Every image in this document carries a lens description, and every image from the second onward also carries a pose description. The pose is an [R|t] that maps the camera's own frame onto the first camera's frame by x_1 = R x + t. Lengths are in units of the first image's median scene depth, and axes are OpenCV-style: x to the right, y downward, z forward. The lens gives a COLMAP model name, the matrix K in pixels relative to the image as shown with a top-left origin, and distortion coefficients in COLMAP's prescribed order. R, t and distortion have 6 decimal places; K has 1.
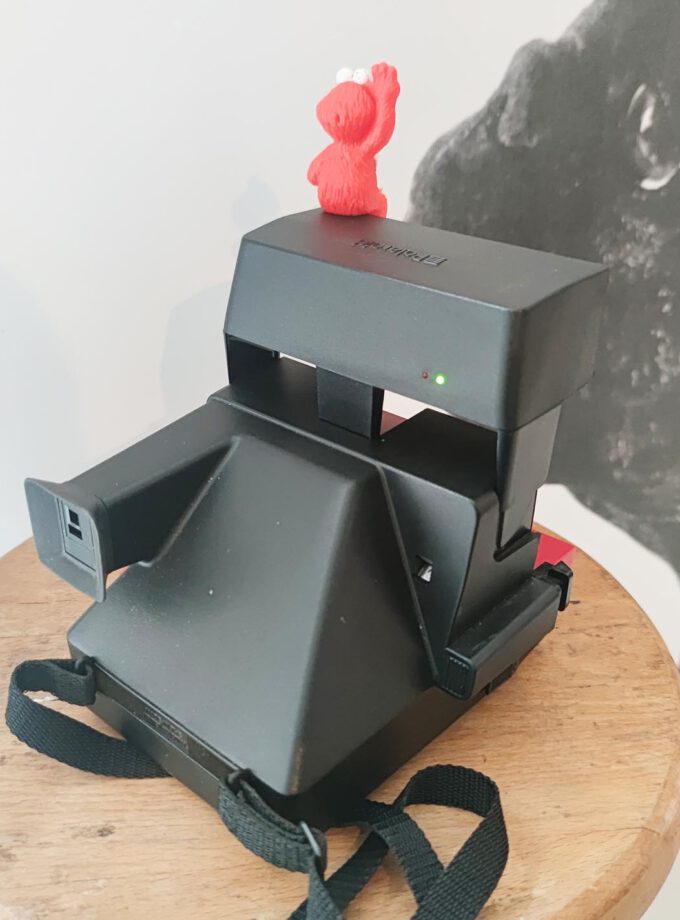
lens RADIAL K [[977.0, 0, 337.5], [0, 977.0, 483.2], [0, 0, 1]] dist [-0.014262, 0.042160]
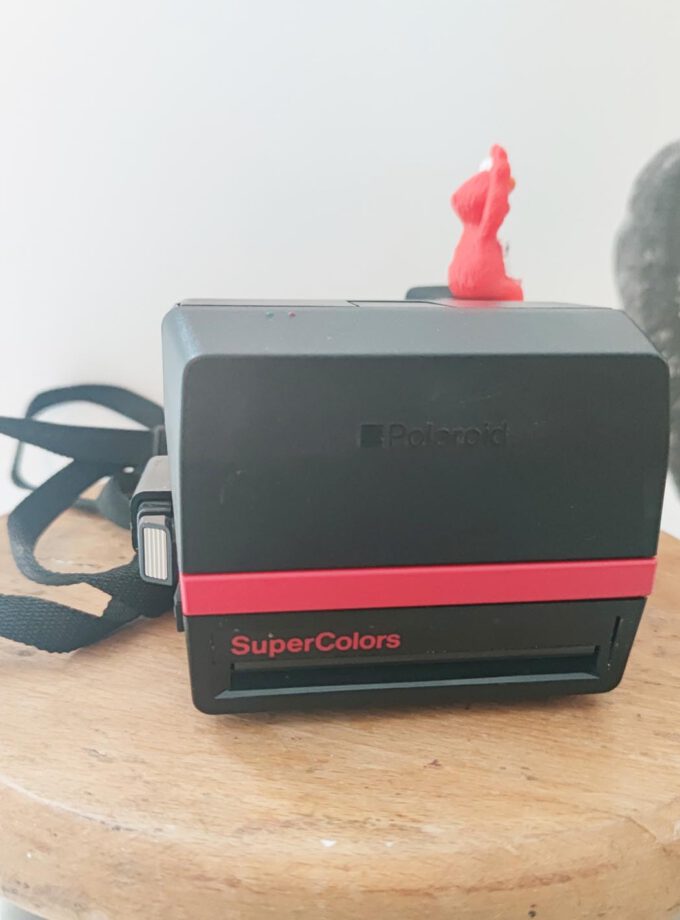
lens RADIAL K [[977.0, 0, 337.5], [0, 977.0, 483.2], [0, 0, 1]] dist [-0.014262, 0.042160]
pose [[0.903371, 0.128967, -0.409008, 0.332008], [-0.217715, 0.959590, -0.178289, 0.254617], [0.369486, 0.250108, 0.894944, 0.196967]]
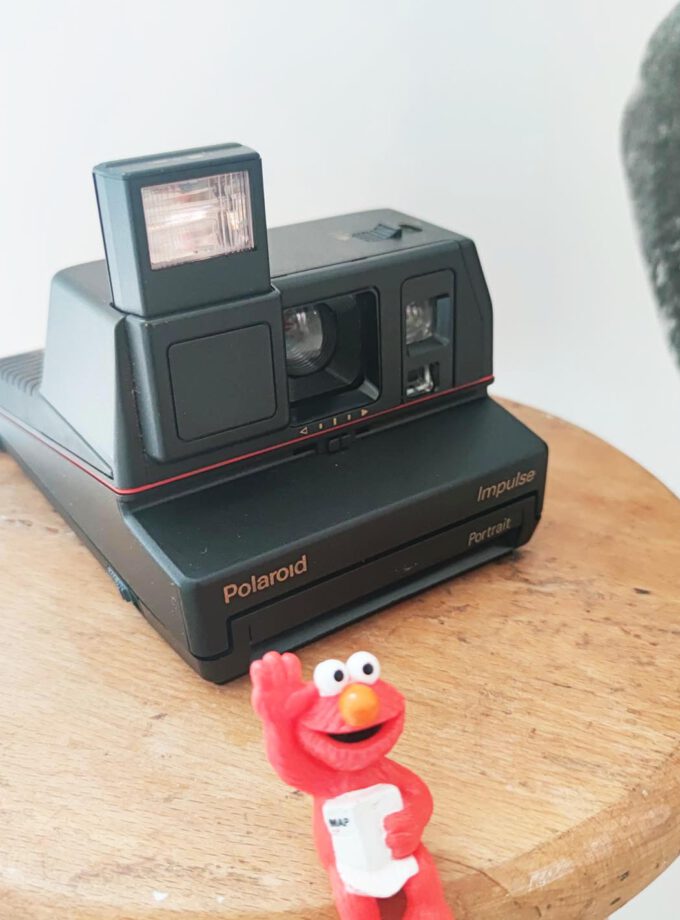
lens RADIAL K [[977.0, 0, 337.5], [0, 977.0, 483.2], [0, 0, 1]] dist [-0.014262, 0.042160]
pose [[0.858300, 0.211722, -0.467435, 0.426835], [-0.215841, 0.975370, 0.045462, 0.068861], [0.465547, 0.061872, 0.882858, 0.291734]]
